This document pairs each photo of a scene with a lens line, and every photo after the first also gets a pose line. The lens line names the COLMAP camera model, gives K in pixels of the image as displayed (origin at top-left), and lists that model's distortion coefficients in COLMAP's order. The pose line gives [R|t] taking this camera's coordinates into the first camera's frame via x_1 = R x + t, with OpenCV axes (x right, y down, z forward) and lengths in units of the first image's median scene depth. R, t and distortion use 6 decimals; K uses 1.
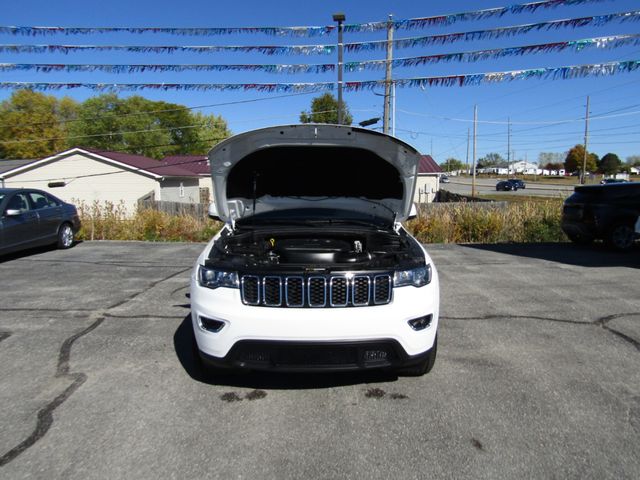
lens RADIAL K [[447.2, 0, 320.0], [0, 447.2, 240.0], [0, 0, 1]] dist [-0.016329, -0.000155]
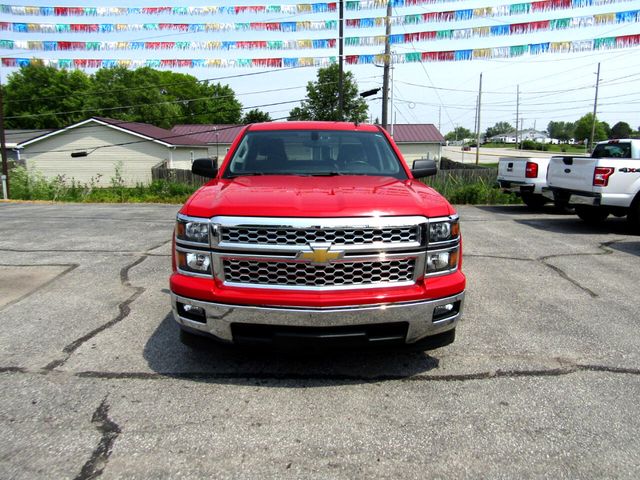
lens RADIAL K [[446.7, 0, 320.0], [0, 446.7, 240.0], [0, 0, 1]] dist [-0.019556, 0.003217]
pose [[0.999883, 0.000564, -0.015291, 0.011157], [0.000451, 0.997800, 0.066296, 0.019301], [0.015295, -0.066295, 0.997683, -0.103944]]
